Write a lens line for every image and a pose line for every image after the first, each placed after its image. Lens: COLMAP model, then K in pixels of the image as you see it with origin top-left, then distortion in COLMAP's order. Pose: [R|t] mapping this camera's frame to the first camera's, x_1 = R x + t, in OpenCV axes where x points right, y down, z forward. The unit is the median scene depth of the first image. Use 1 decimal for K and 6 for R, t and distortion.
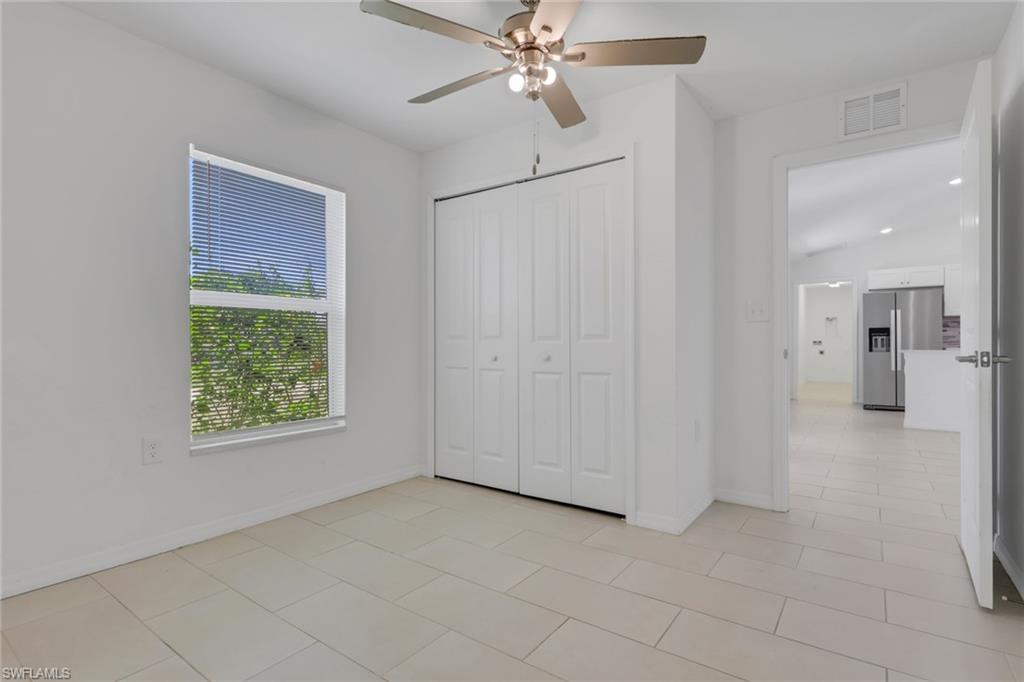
lens RADIAL K [[489.4, 0, 519.0], [0, 489.4, 344.2], [0, 0, 1]] dist [0.001287, -0.000160]
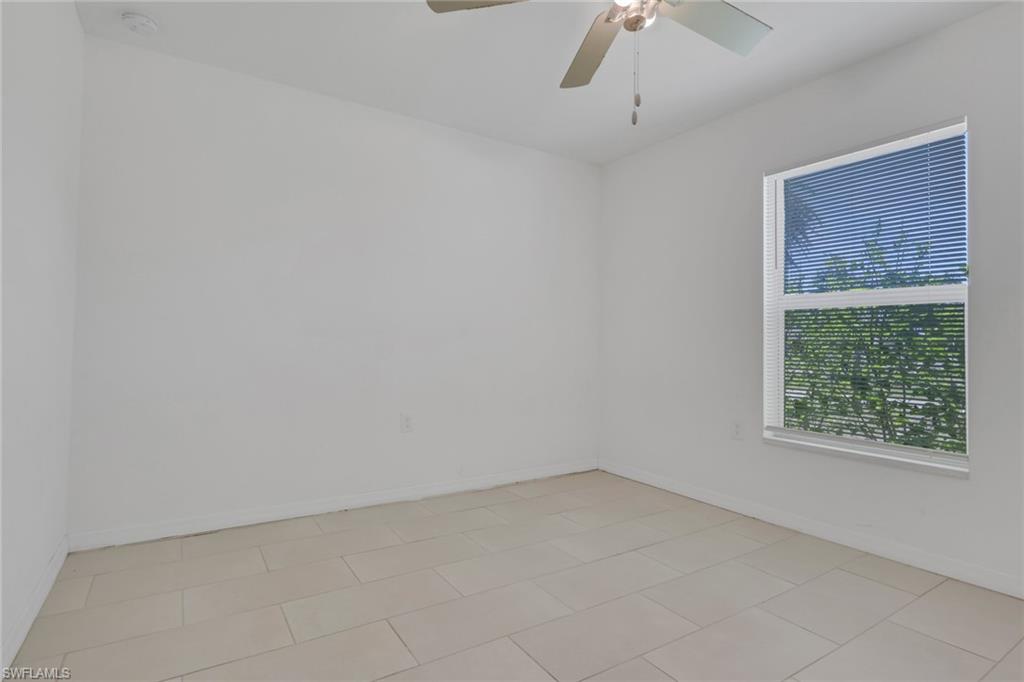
lens RADIAL K [[531.0, 0, 515.9], [0, 531.0, 332.4], [0, 0, 1]] dist [0.000358, 0.000412]
pose [[-0.361808, -0.023586, -0.931954, 0.605168], [-0.013727, 0.999706, -0.019971, 0.001635], [0.932152, 0.005568, -0.362025, 0.780248]]
